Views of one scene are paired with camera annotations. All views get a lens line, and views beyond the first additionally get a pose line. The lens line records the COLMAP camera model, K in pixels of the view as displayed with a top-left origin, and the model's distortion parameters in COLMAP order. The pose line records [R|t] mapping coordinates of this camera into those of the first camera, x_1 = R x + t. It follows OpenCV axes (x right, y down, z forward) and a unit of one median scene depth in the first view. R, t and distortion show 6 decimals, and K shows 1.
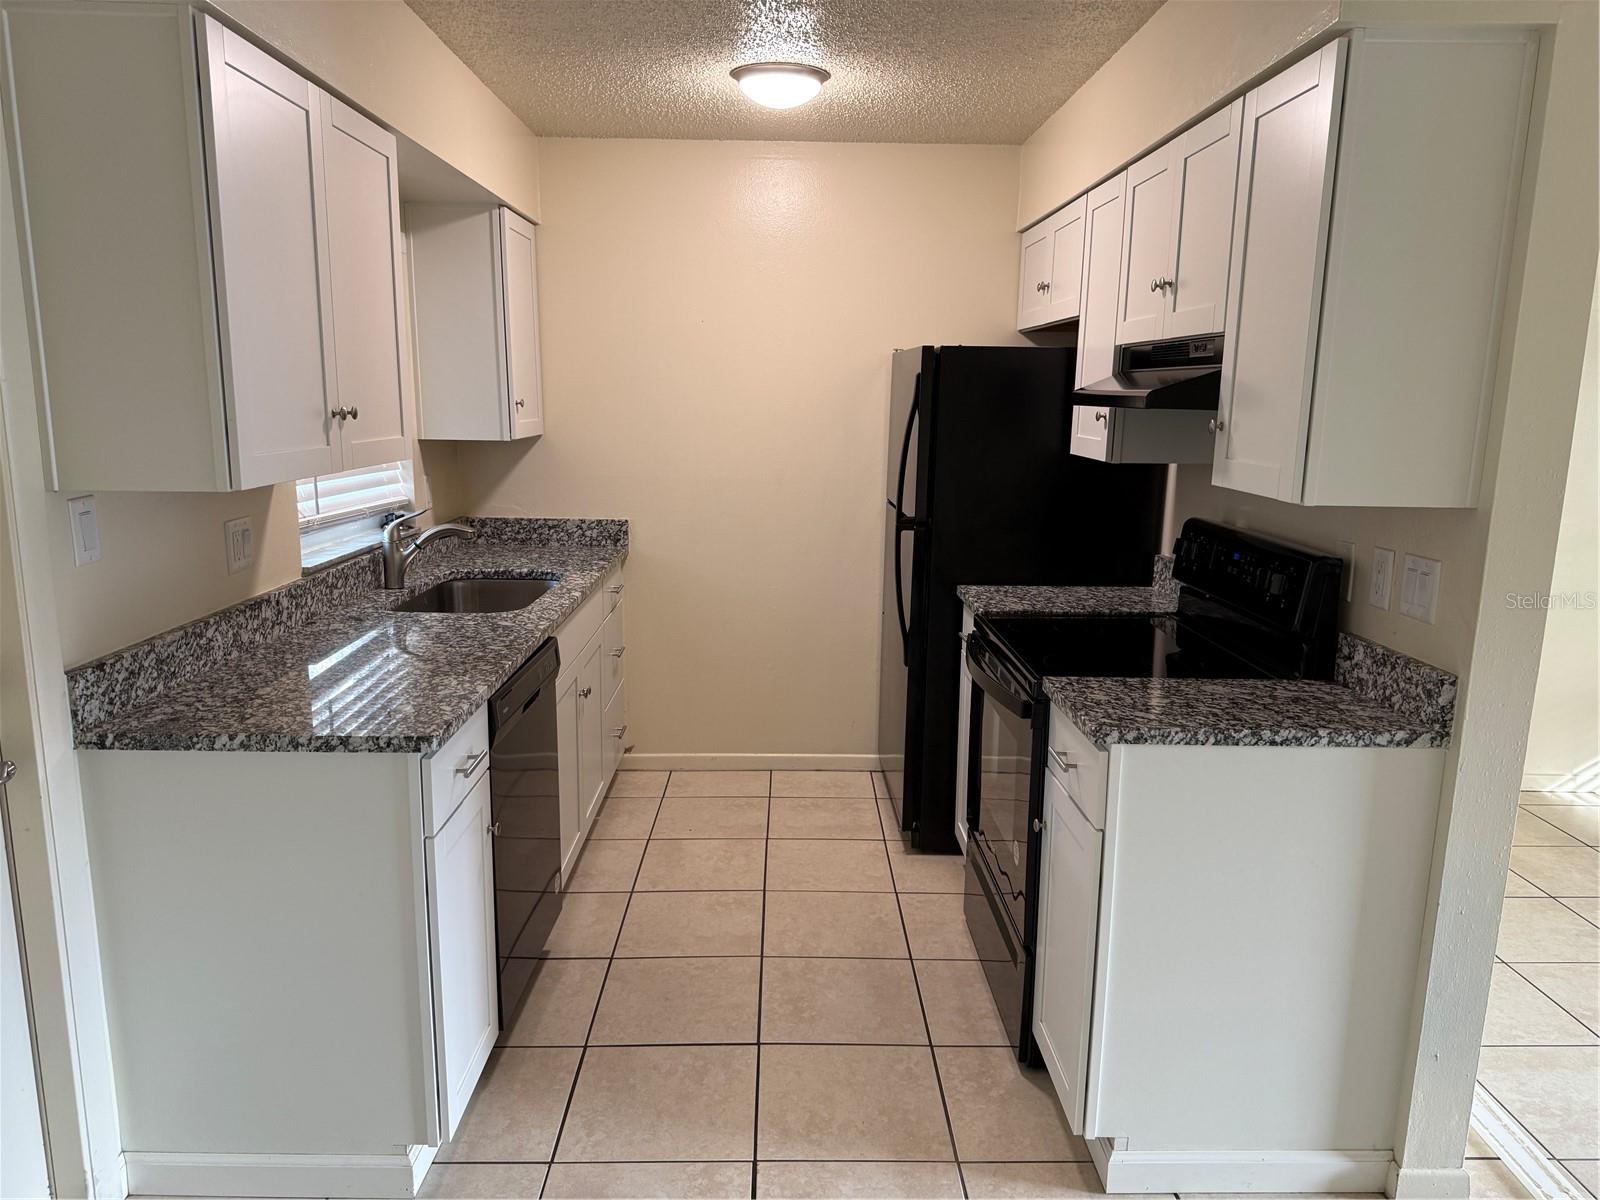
lens RADIAL K [[1135.0, 0, 809.3], [0, 1135.0, 600.4], [0, 0, 1]] dist [0.000154, -0.037069]
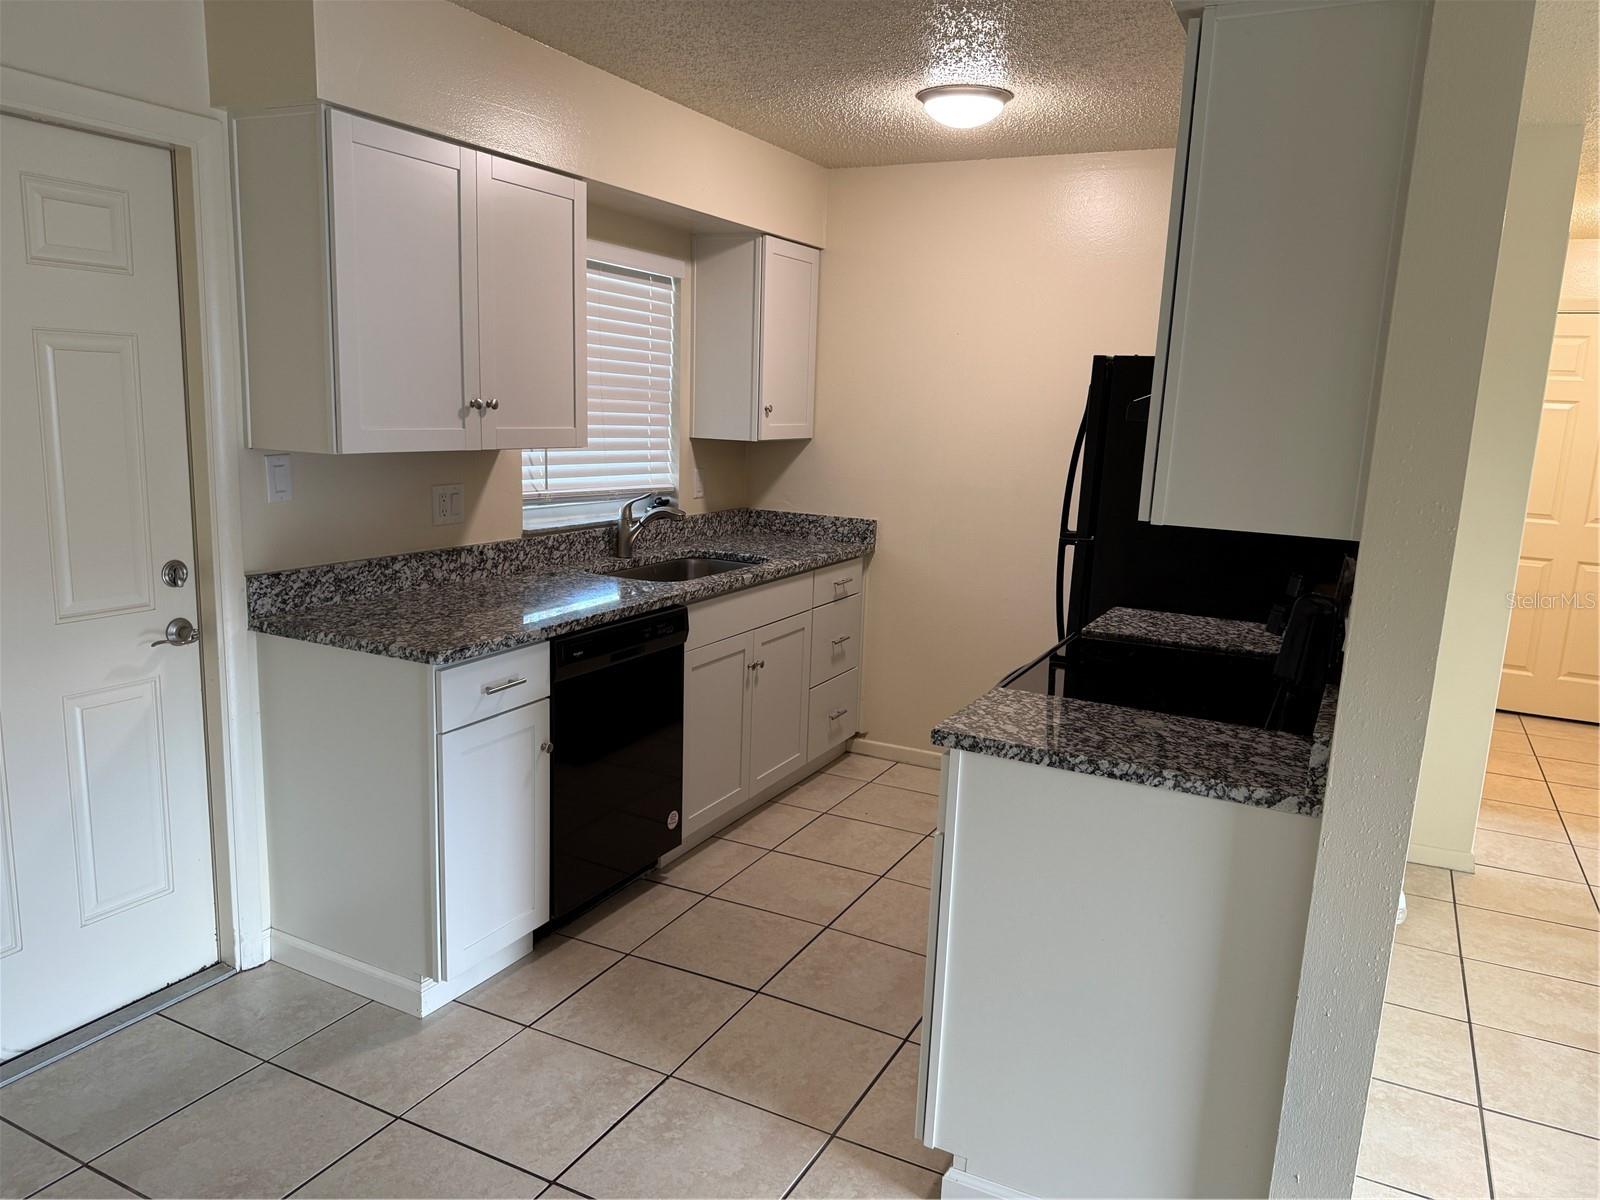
lens RADIAL K [[1135.0, 0, 804.0], [0, 1135.0, 603.3], [0, 0, 1]] dist [0.000154, -0.037069]
pose [[0.876560, 0.103887, -0.469947, 0.553860], [-0.111288, 0.993715, 0.012093, 0.002526], [0.468249, 0.041699, 0.882612, 0.053484]]
